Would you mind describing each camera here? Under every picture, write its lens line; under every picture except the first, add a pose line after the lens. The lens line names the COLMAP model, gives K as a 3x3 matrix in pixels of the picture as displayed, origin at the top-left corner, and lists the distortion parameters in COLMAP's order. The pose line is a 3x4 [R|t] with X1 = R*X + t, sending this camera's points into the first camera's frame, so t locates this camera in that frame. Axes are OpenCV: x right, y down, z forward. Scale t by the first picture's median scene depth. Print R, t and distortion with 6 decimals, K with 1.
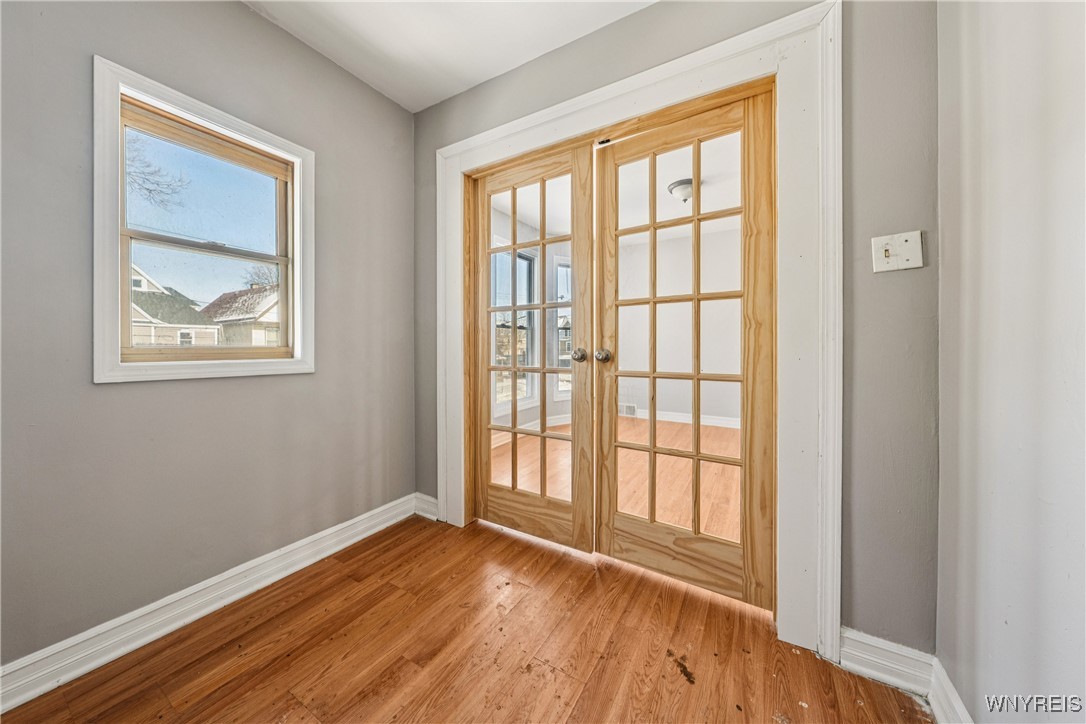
lens RADIAL K [[371.6, 0, 546.7], [0, 371.6, 350.7], [0, 0, 1]] dist [-0.009063, 0.002121]
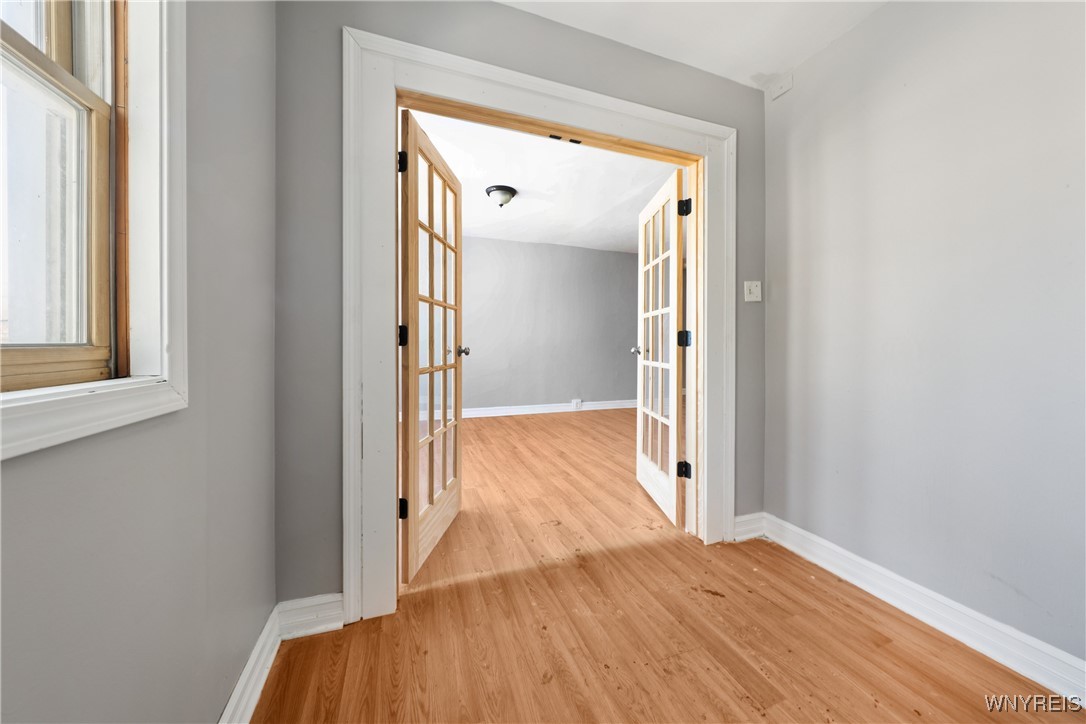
lens RADIAL K [[371.6, 0, 546.7], [0, 371.6, 350.7], [0, 0, 1]] dist [-0.009063, 0.002121]
pose [[0.631749, -0.014864, 0.775030, -0.966123], [0.007957, 0.999888, 0.012689, -0.015767], [-0.775132, -0.001849, 0.631797, 0.602673]]
